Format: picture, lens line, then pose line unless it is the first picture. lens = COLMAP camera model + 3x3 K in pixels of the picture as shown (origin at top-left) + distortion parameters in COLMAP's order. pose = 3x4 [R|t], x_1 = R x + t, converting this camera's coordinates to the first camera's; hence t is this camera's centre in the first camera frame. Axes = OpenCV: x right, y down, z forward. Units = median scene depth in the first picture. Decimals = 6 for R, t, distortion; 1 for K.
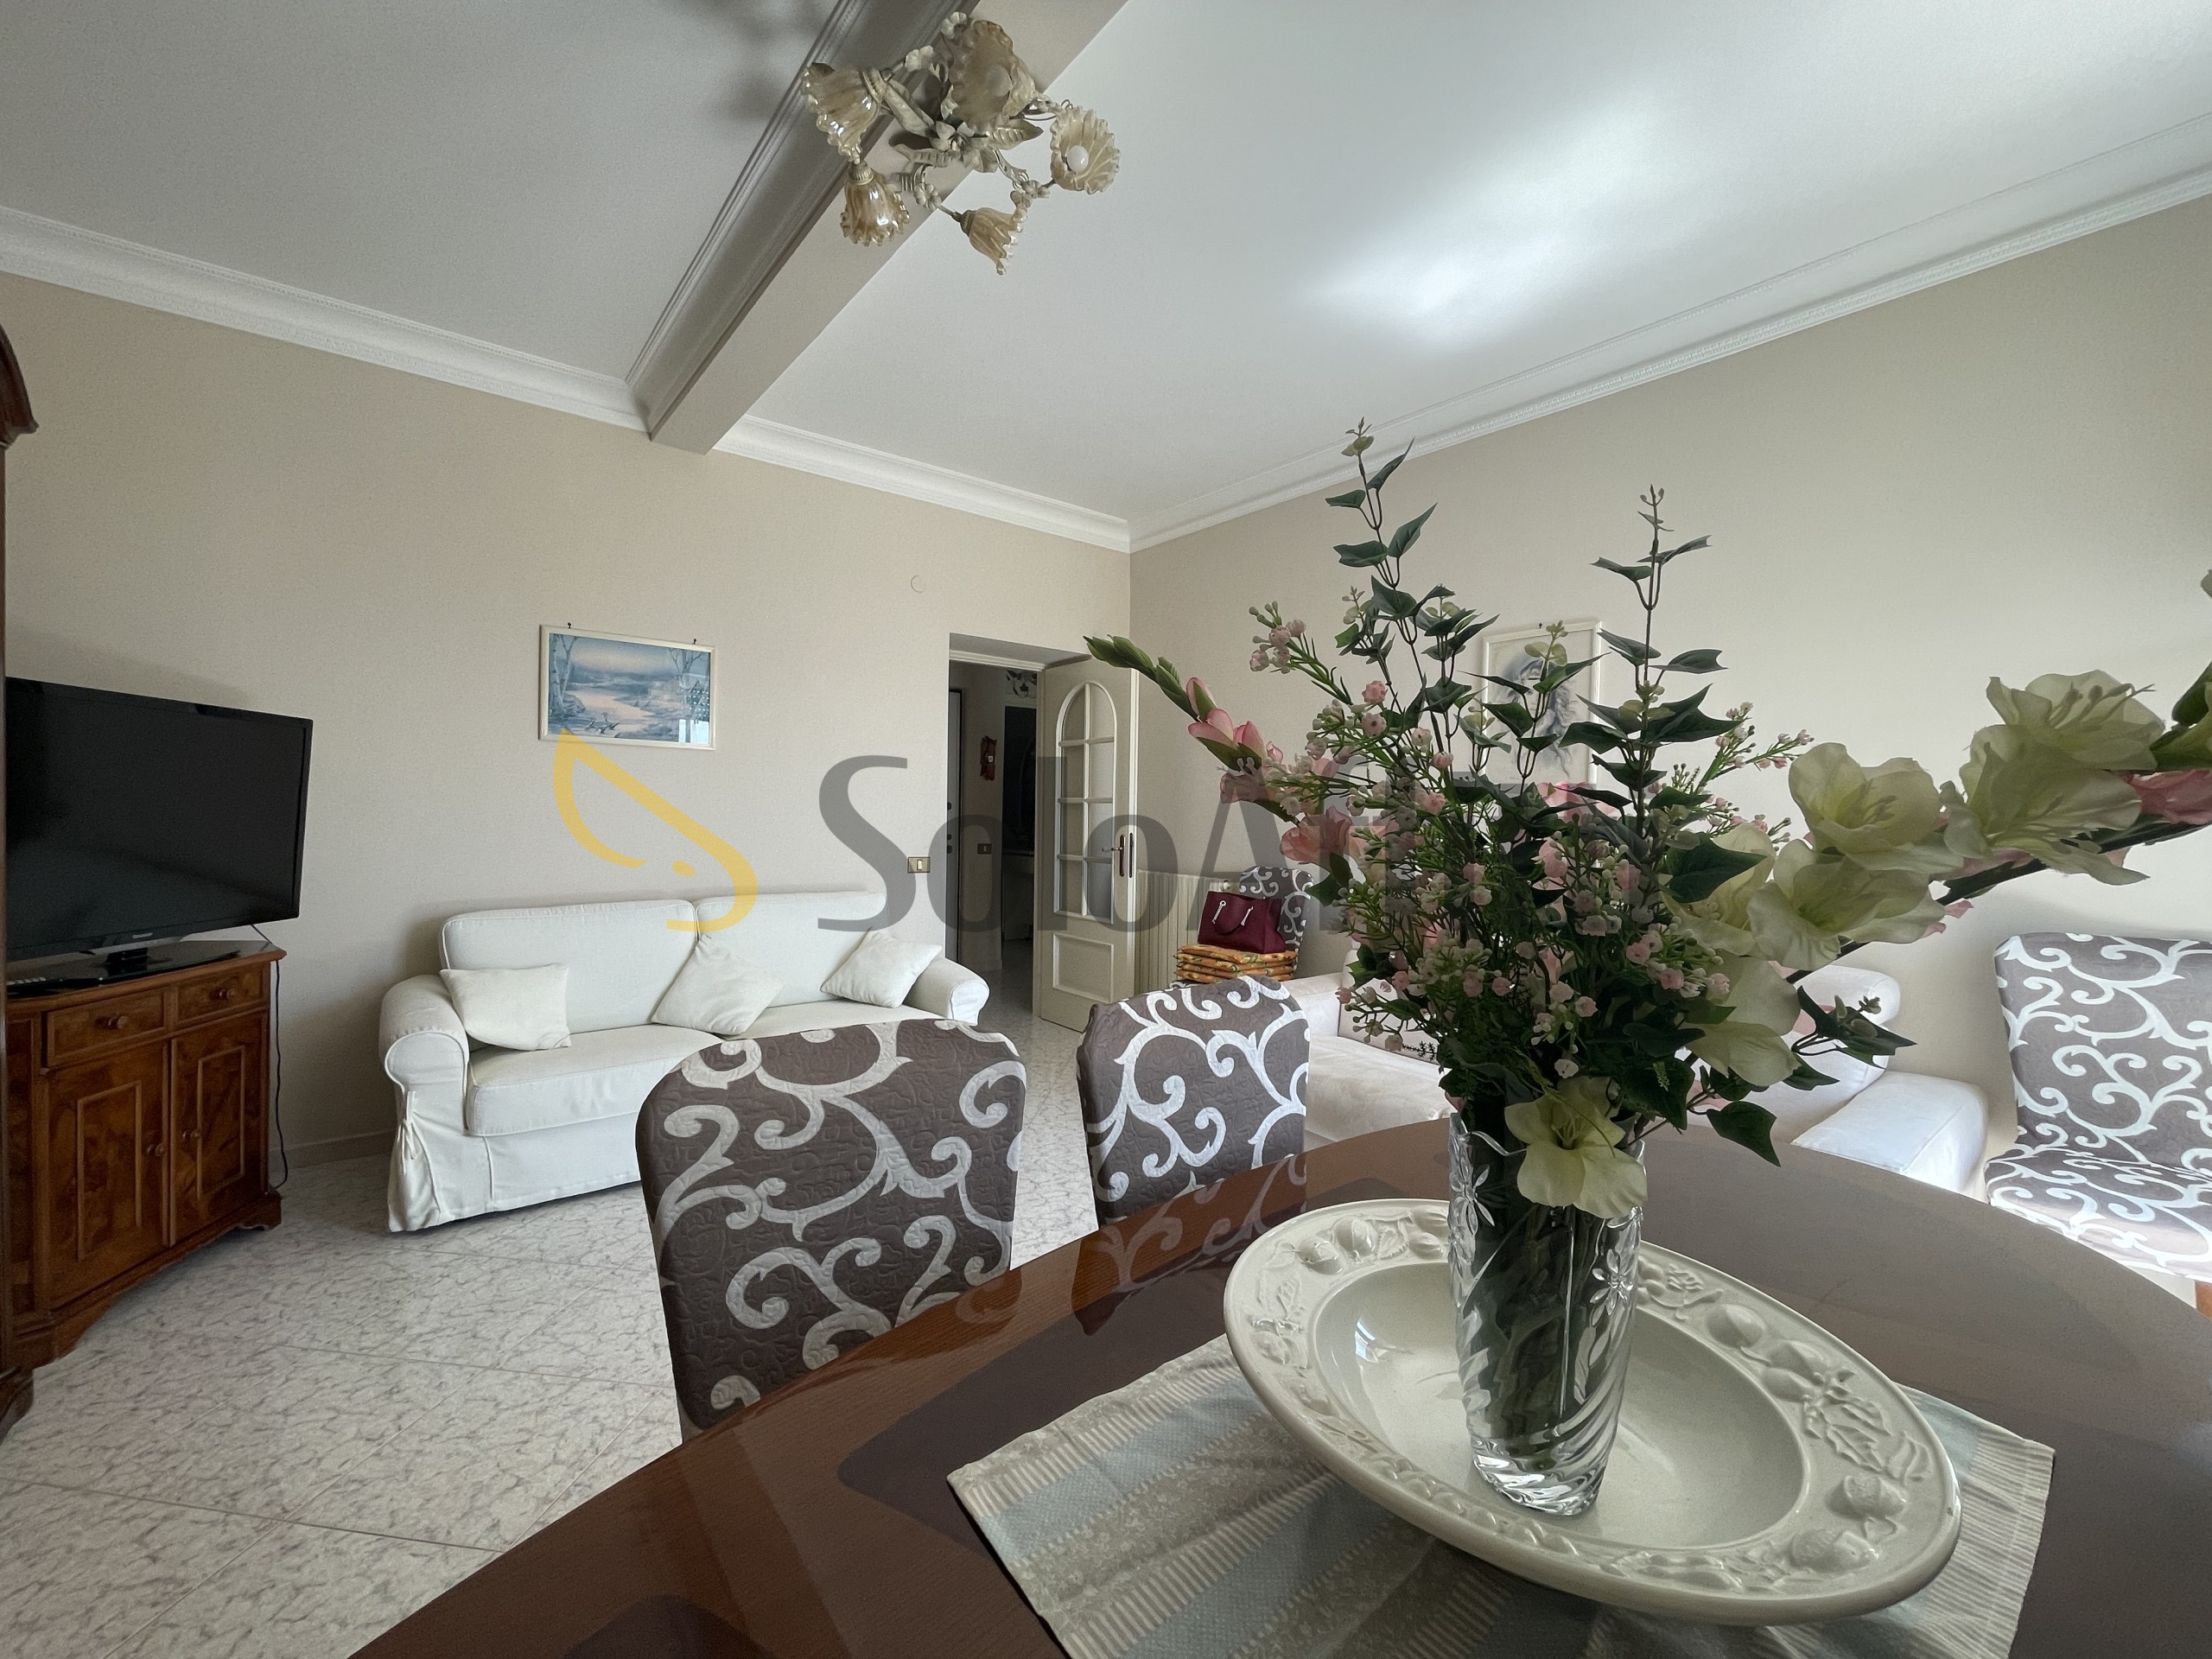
lens RADIAL K [[890.3, 0, 1104.0], [0, 890.3, 828.1], [0, 0, 1]] dist [0.004408, -0.003718]
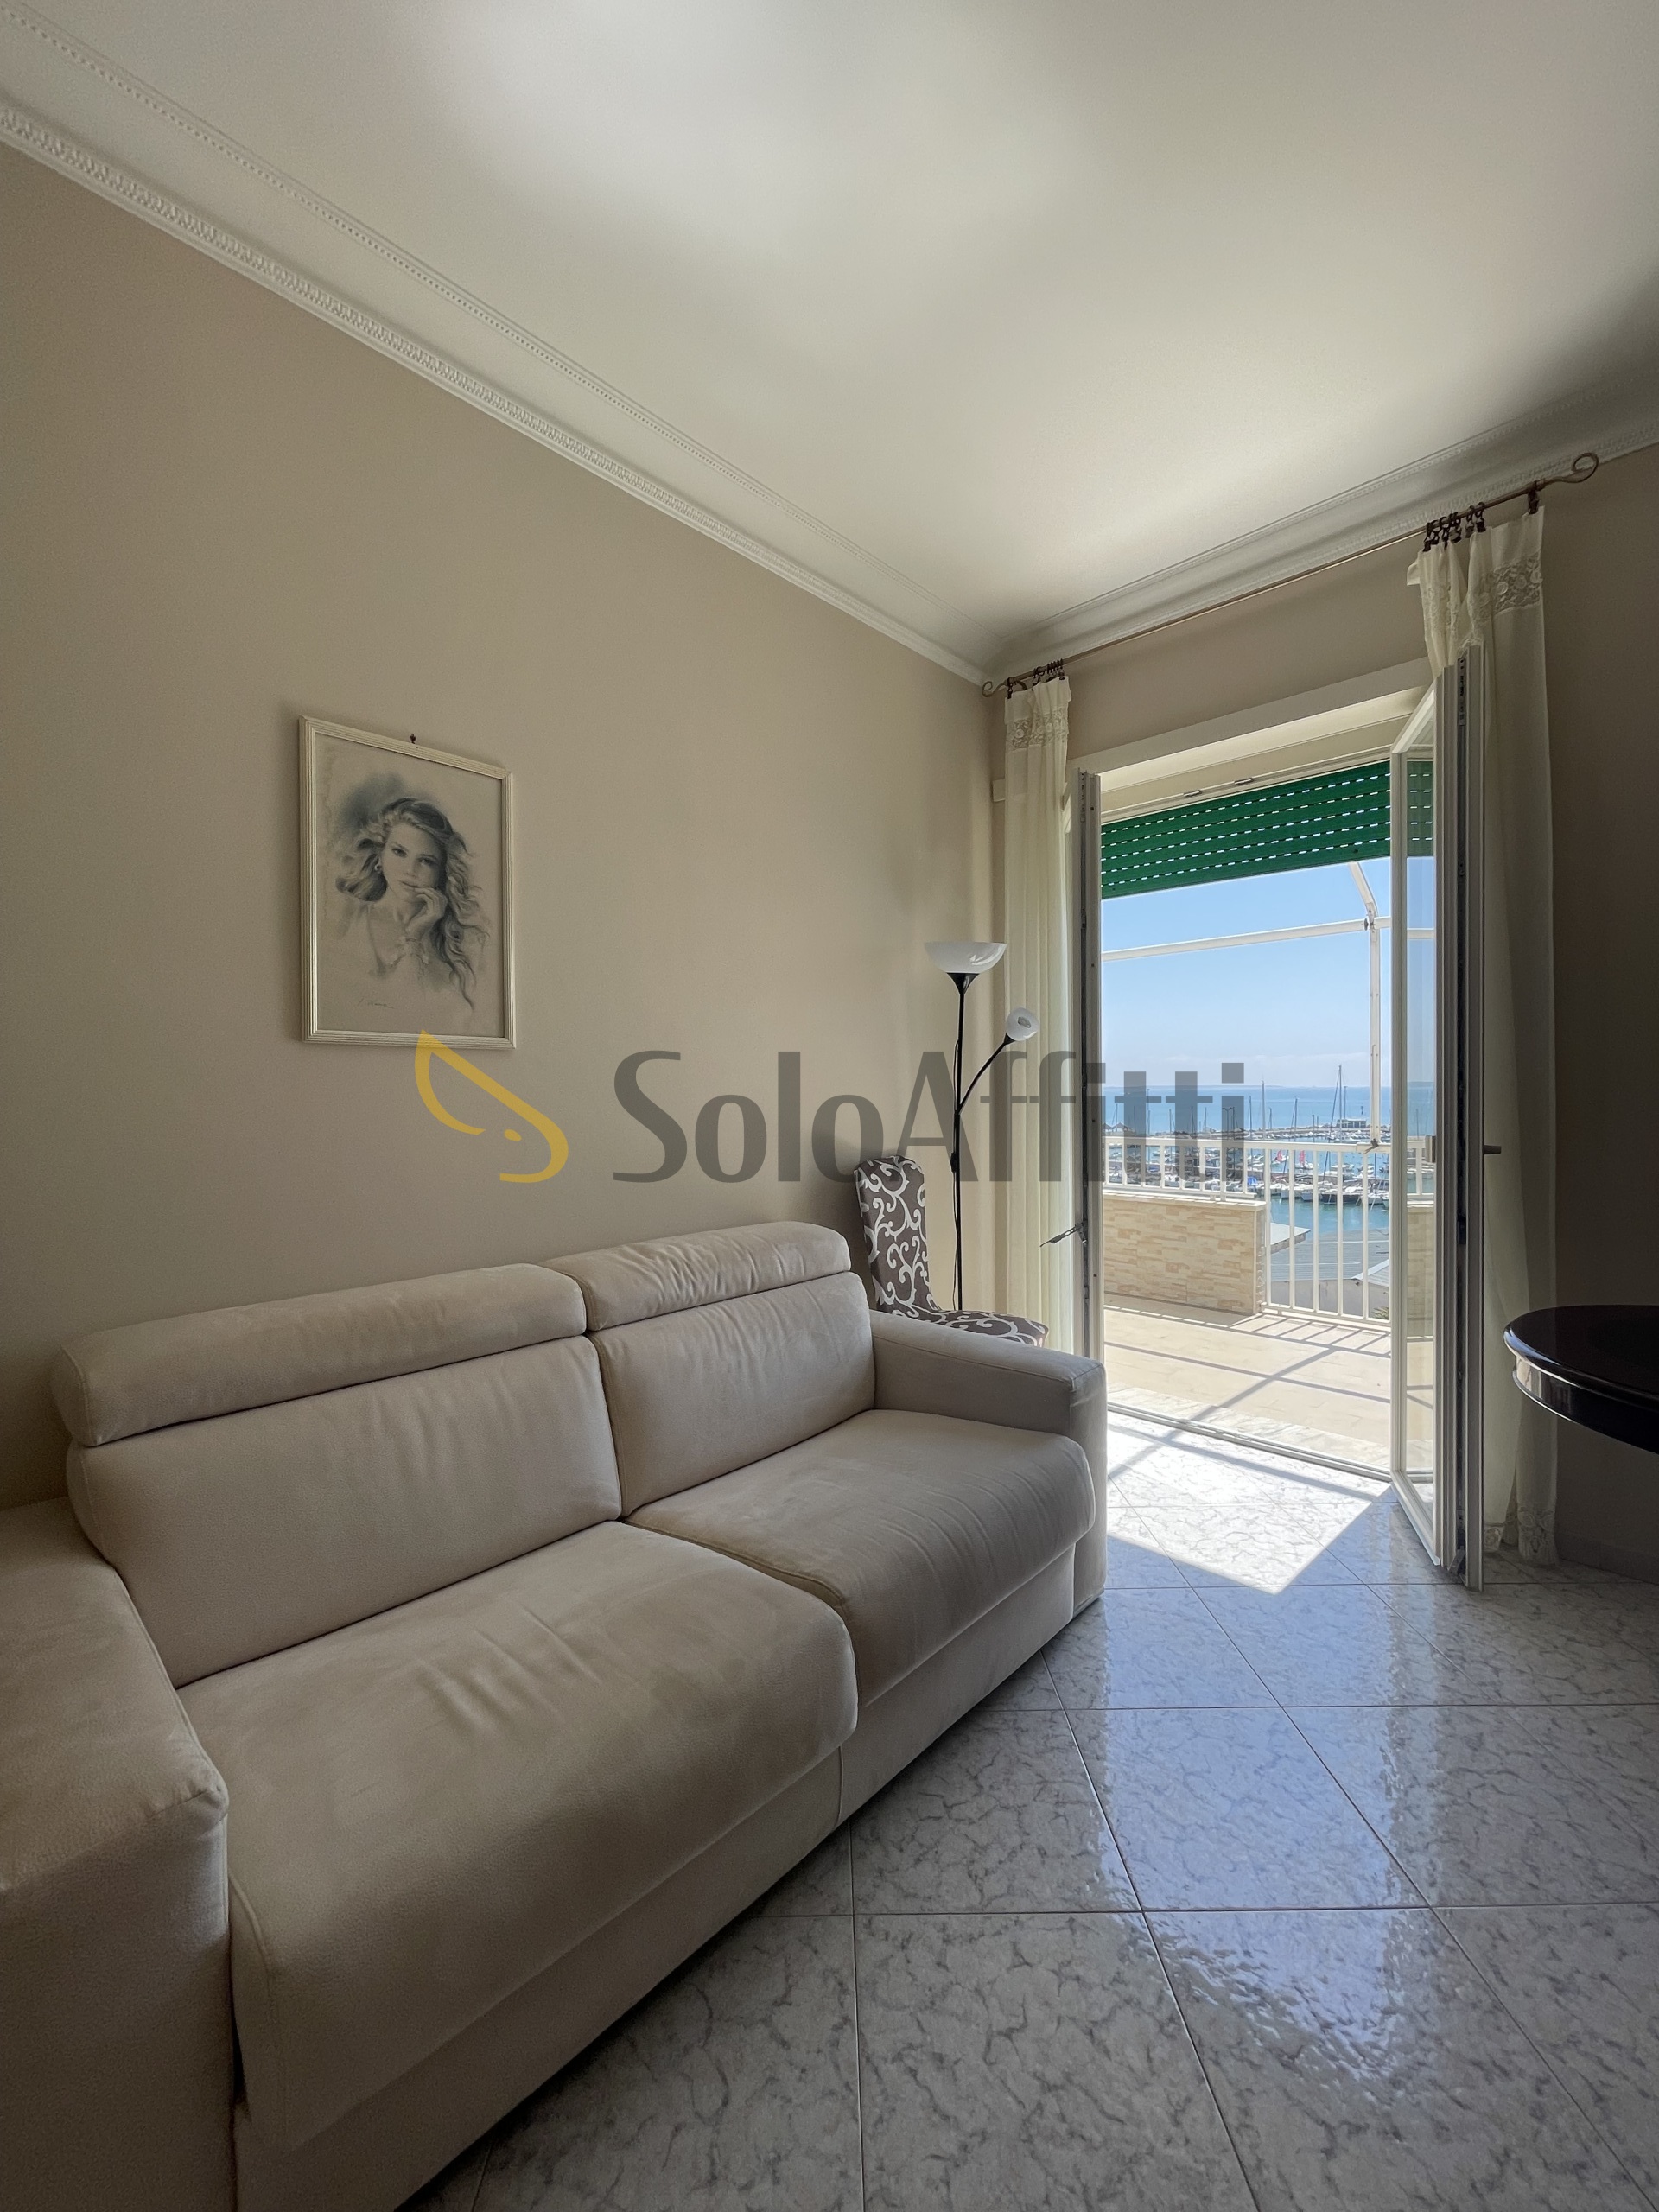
lens RADIAL K [[890.3, 0, 830.0], [0, 890.3, 1103.0], [0, 0, 1]] dist [0.004408, -0.003718]
pose [[-0.137714, -0.029203, 0.990041, -0.202676], [0.024054, 0.999172, 0.032818, -0.010323], [-0.990180, 0.028334, -0.136897, 1.387442]]
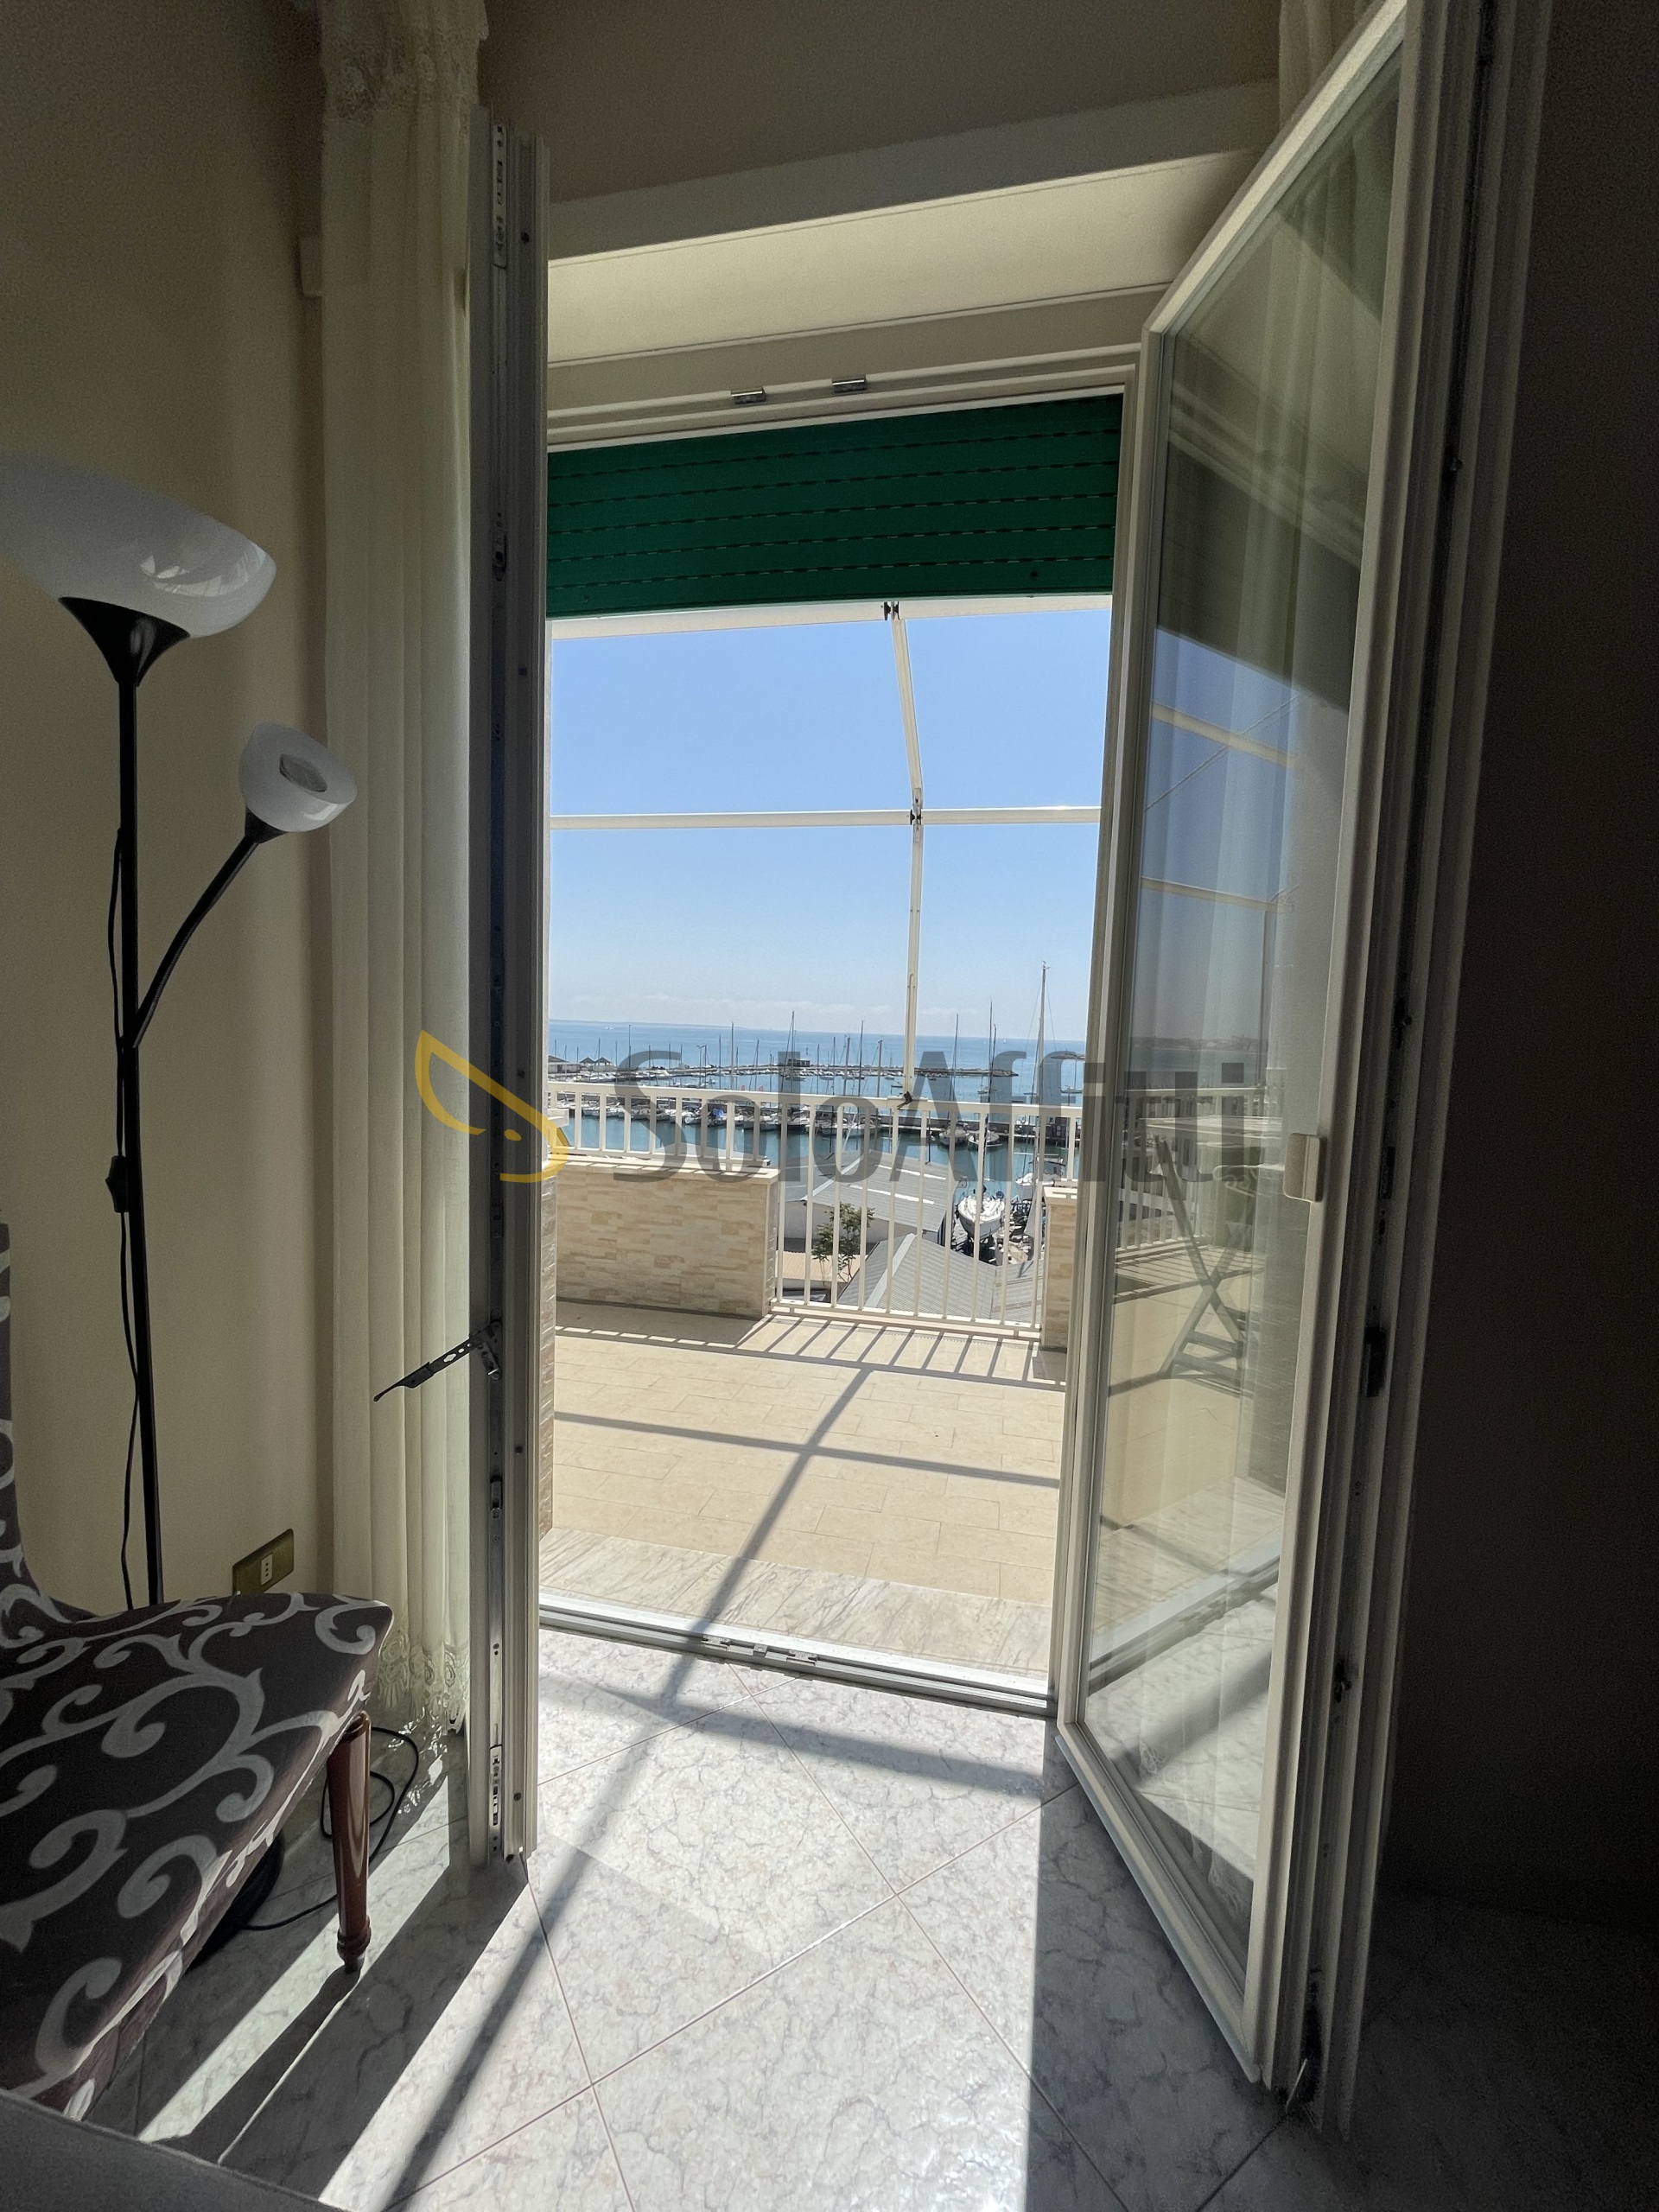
lens RADIAL K [[890.3, 0, 830.0], [0, 890.3, 1103.0], [0, 0, 1]] dist [0.004408, -0.003718]
pose [[-0.644713, -0.100911, 0.757735, 0.615701], [-0.032575, 0.993975, 0.104656, 0.028010], [-0.763731, 0.042790, -0.644115, 0.978245]]
